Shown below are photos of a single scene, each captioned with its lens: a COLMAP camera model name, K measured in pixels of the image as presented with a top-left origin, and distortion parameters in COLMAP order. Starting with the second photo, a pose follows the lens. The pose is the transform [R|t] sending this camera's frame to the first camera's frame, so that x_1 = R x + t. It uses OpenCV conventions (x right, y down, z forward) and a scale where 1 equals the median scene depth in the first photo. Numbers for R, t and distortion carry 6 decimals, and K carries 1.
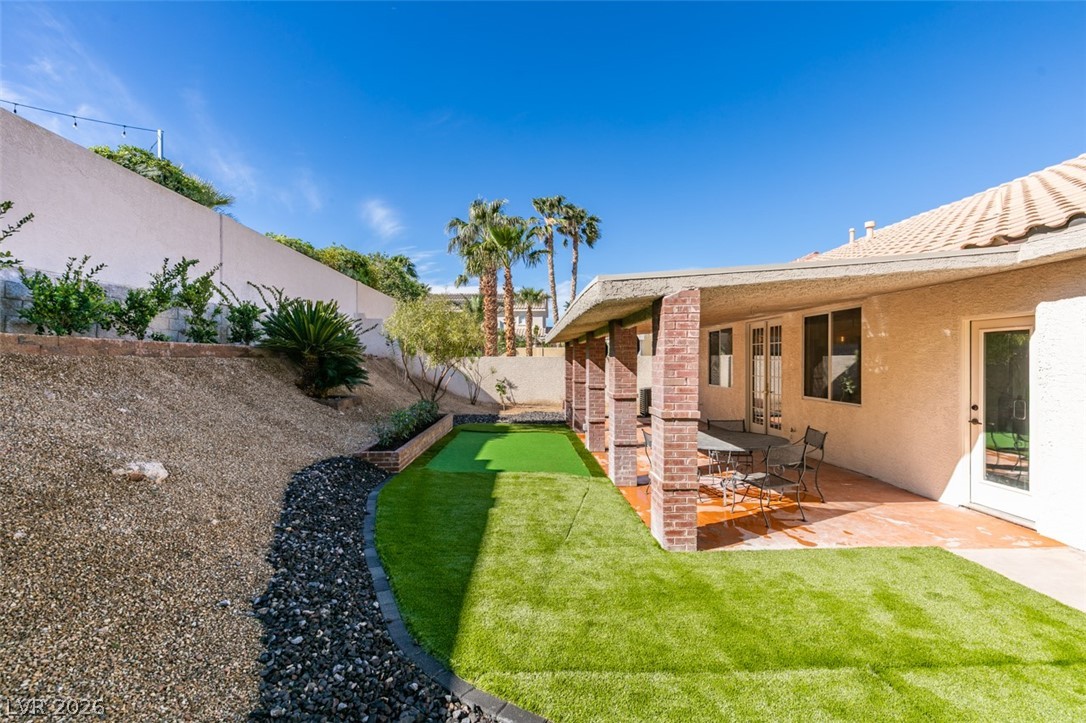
lens RADIAL K [[484.5, 0, 541.1], [0, 484.5, 364.4], [0, 0, 1]] dist [0.004418, -0.000496]
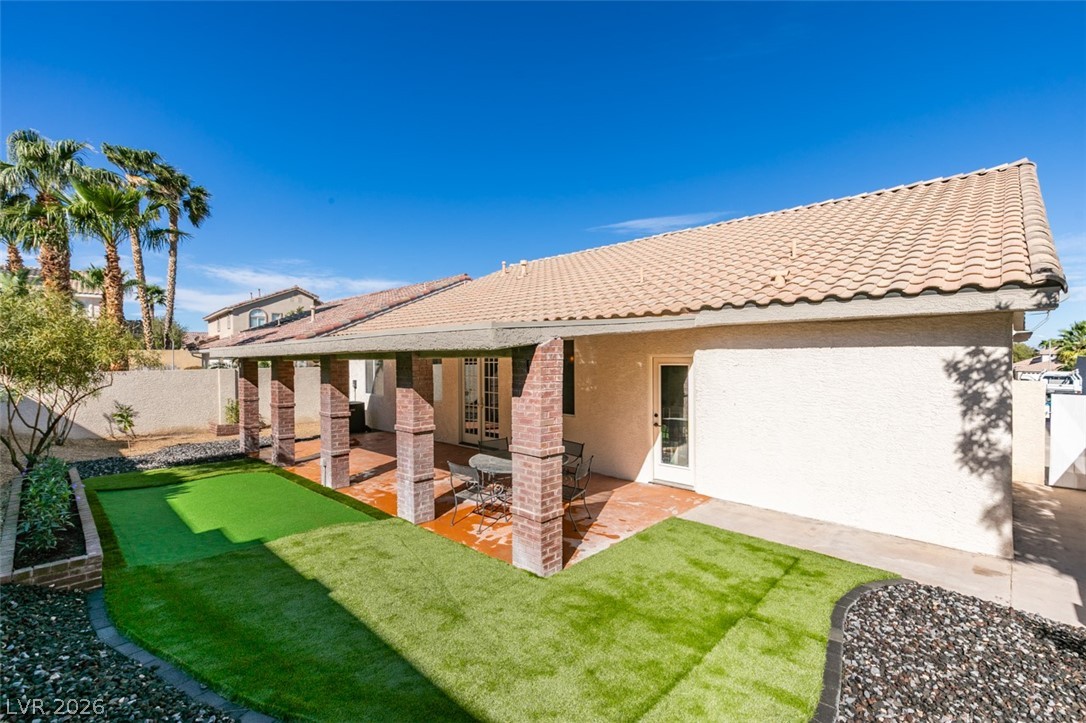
lens RADIAL K [[484.5, 0, 541.1], [0, 484.5, 364.4], [0, 0, 1]] dist [0.004418, -0.000496]
pose [[0.719943, -0.012282, 0.693924, -0.409625], [0.010474, 0.999922, 0.006831, -0.085072], [-0.693954, 0.002350, 0.720016, 0.179384]]
